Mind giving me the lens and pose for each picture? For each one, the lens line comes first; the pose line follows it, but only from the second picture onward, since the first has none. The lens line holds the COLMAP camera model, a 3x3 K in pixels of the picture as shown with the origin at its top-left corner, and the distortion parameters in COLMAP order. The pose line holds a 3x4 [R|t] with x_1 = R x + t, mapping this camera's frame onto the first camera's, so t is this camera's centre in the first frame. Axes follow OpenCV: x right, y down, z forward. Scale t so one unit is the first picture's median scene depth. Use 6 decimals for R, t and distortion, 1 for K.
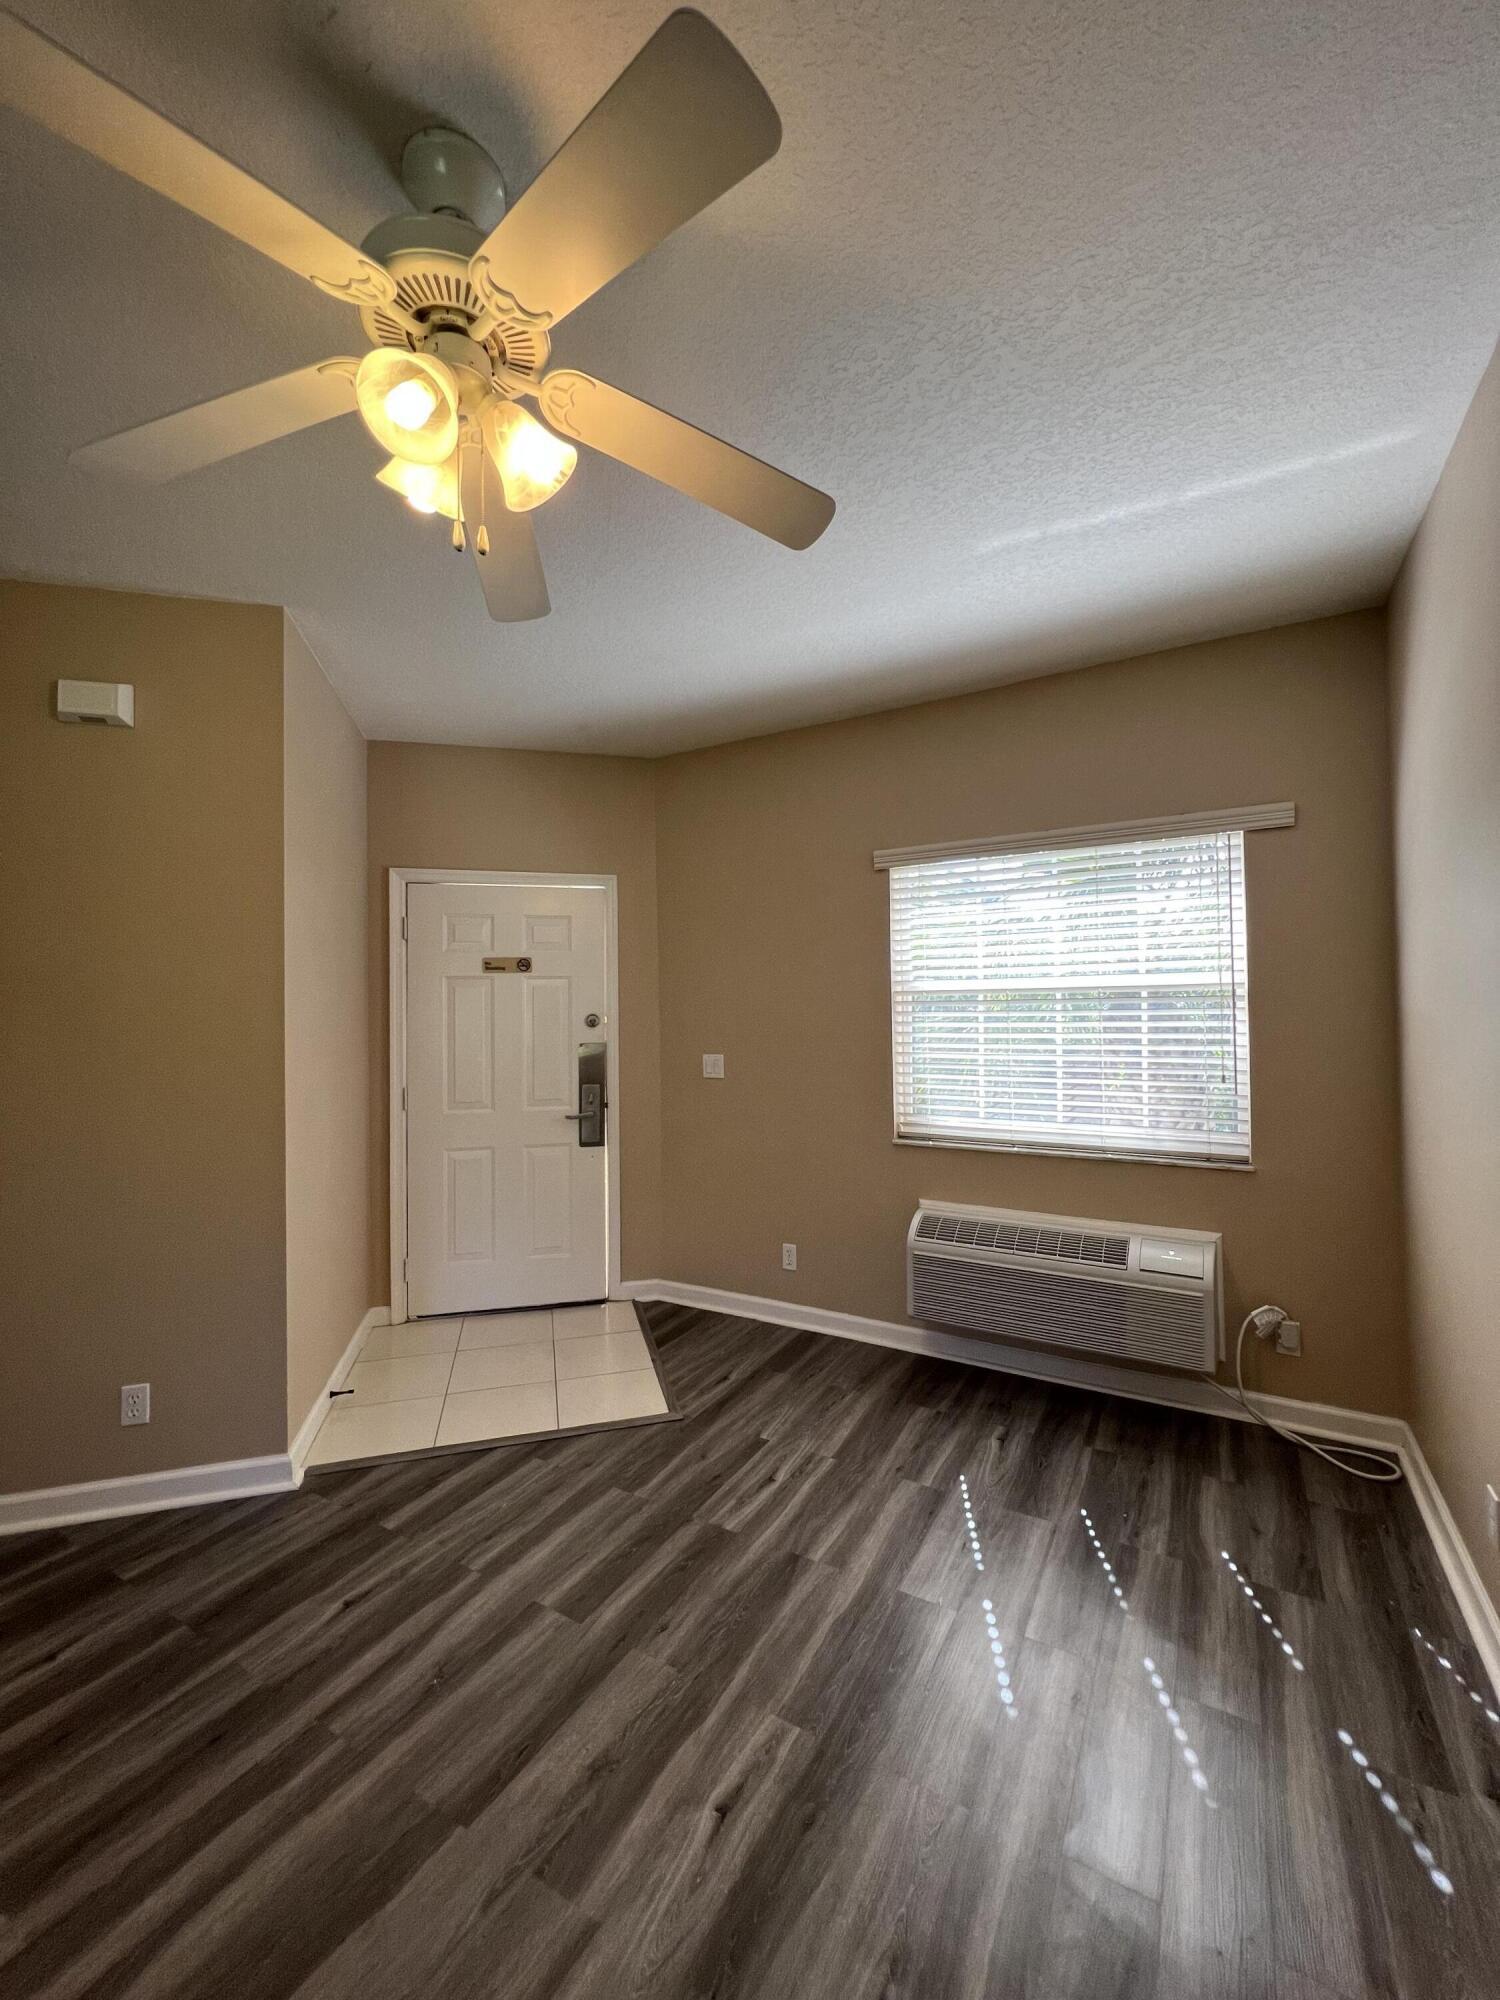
lens RADIAL K [[797.0, 0, 752.6], [0, 797.0, 1002.3], [0, 0, 1]] dist [0.001613, 0.000283]
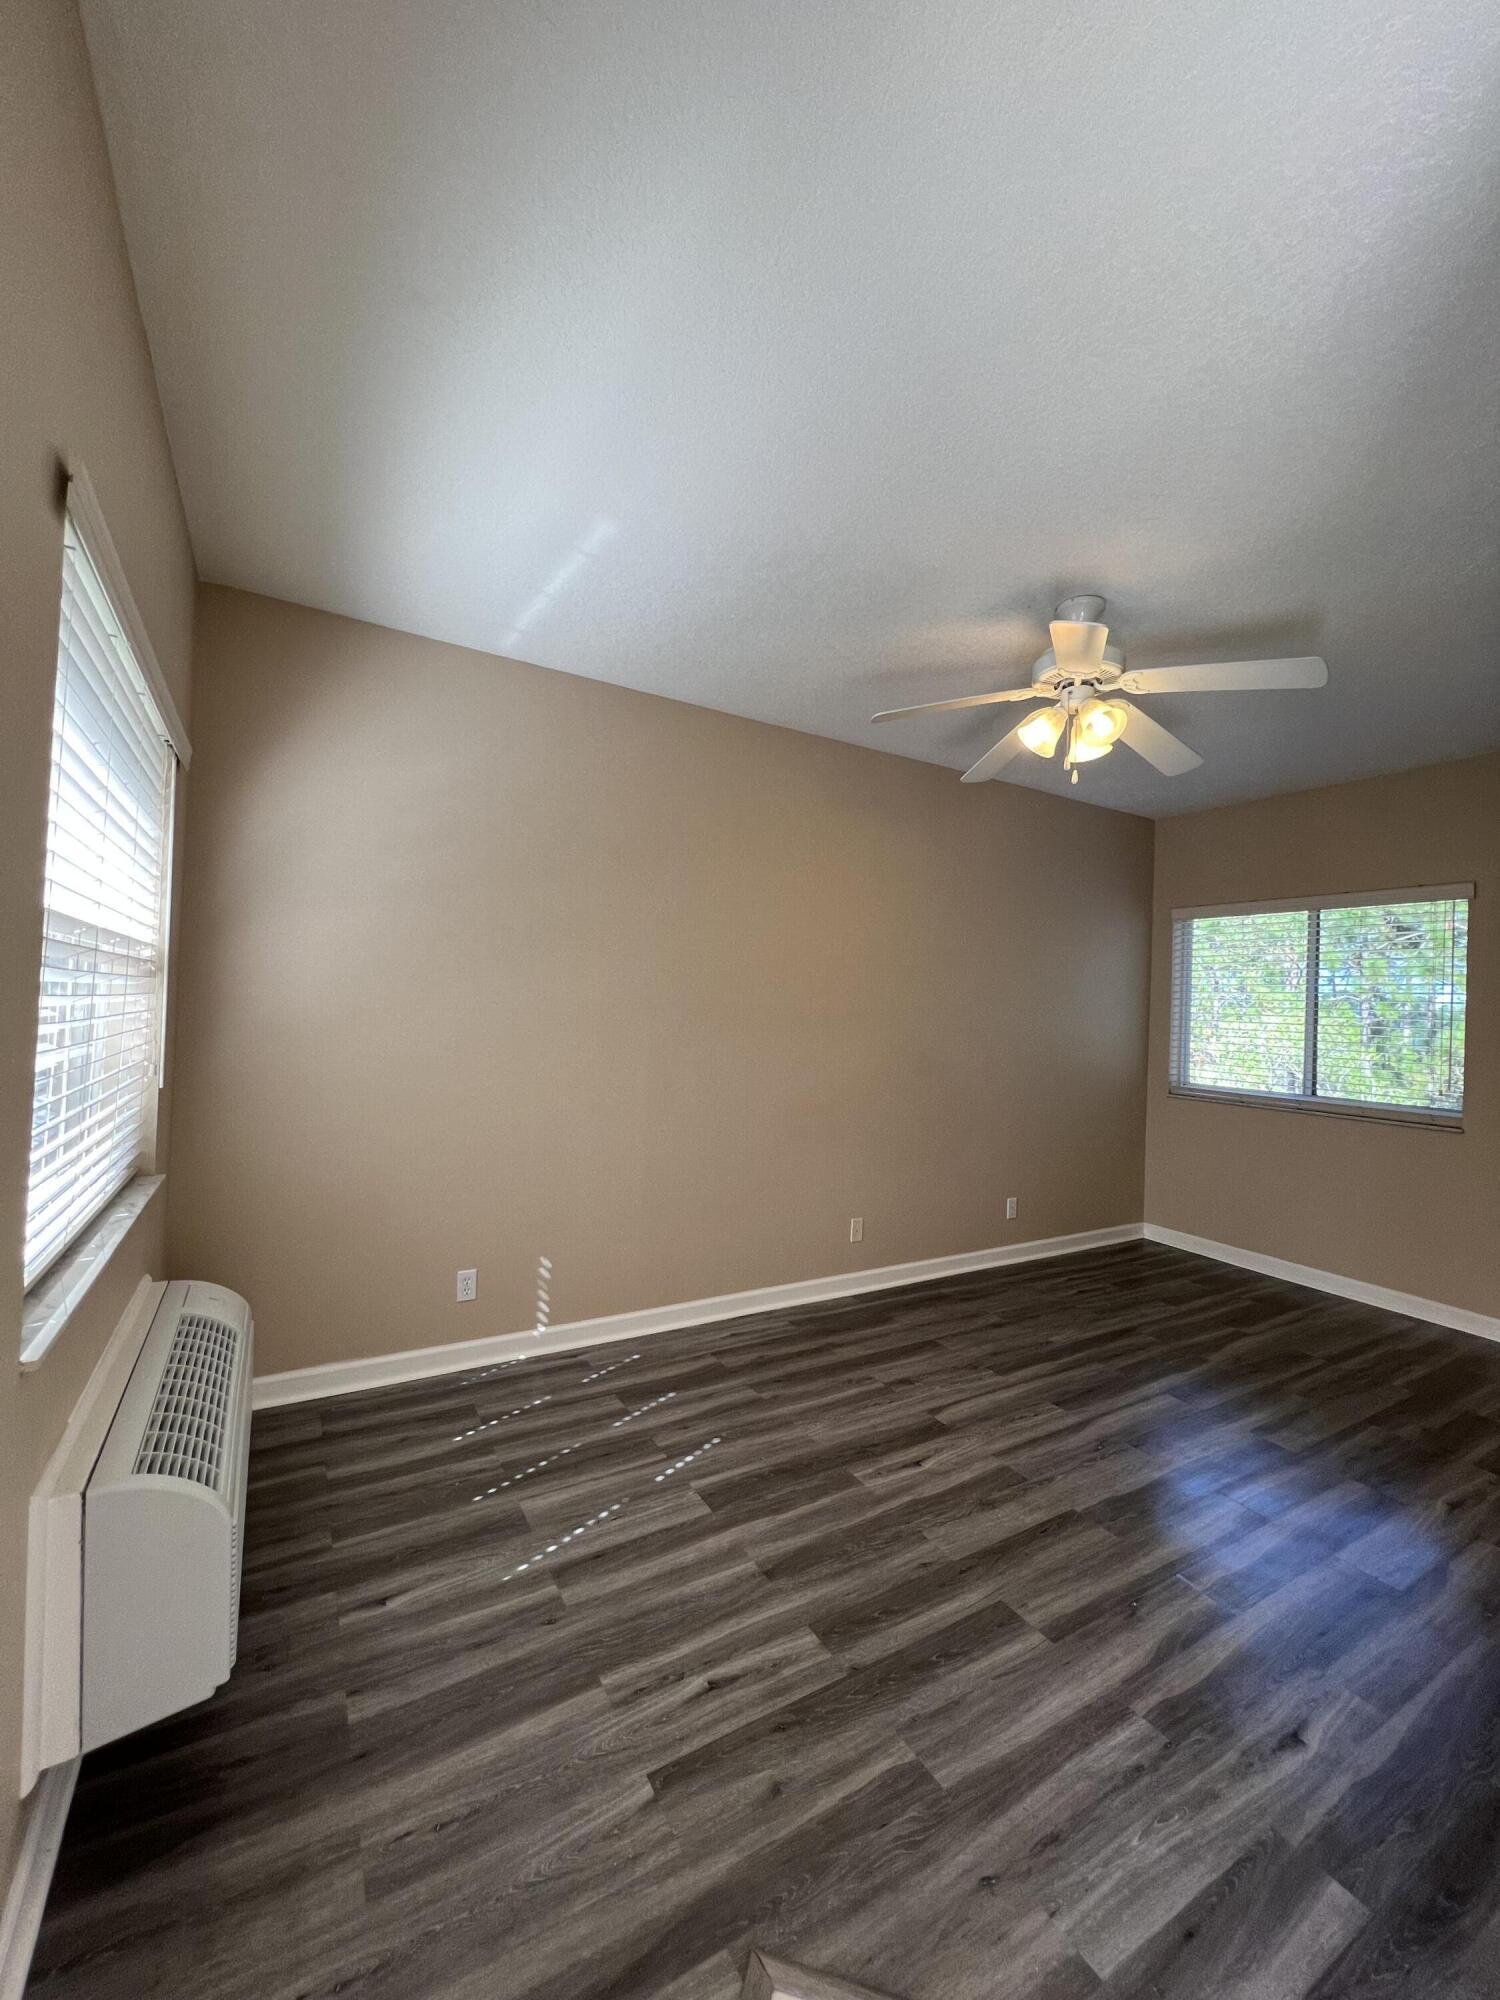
lens RADIAL K [[797.0, 0, 750.8], [0, 797.0, 1005.8], [0, 0, 1]] dist [0.001613, 0.000283]
pose [[-0.868791, -0.015623, 0.494933, -0.380690], [-0.028533, 0.999421, -0.018538, 0.041001], [-0.494357, -0.030227, -0.868734, 1.829714]]
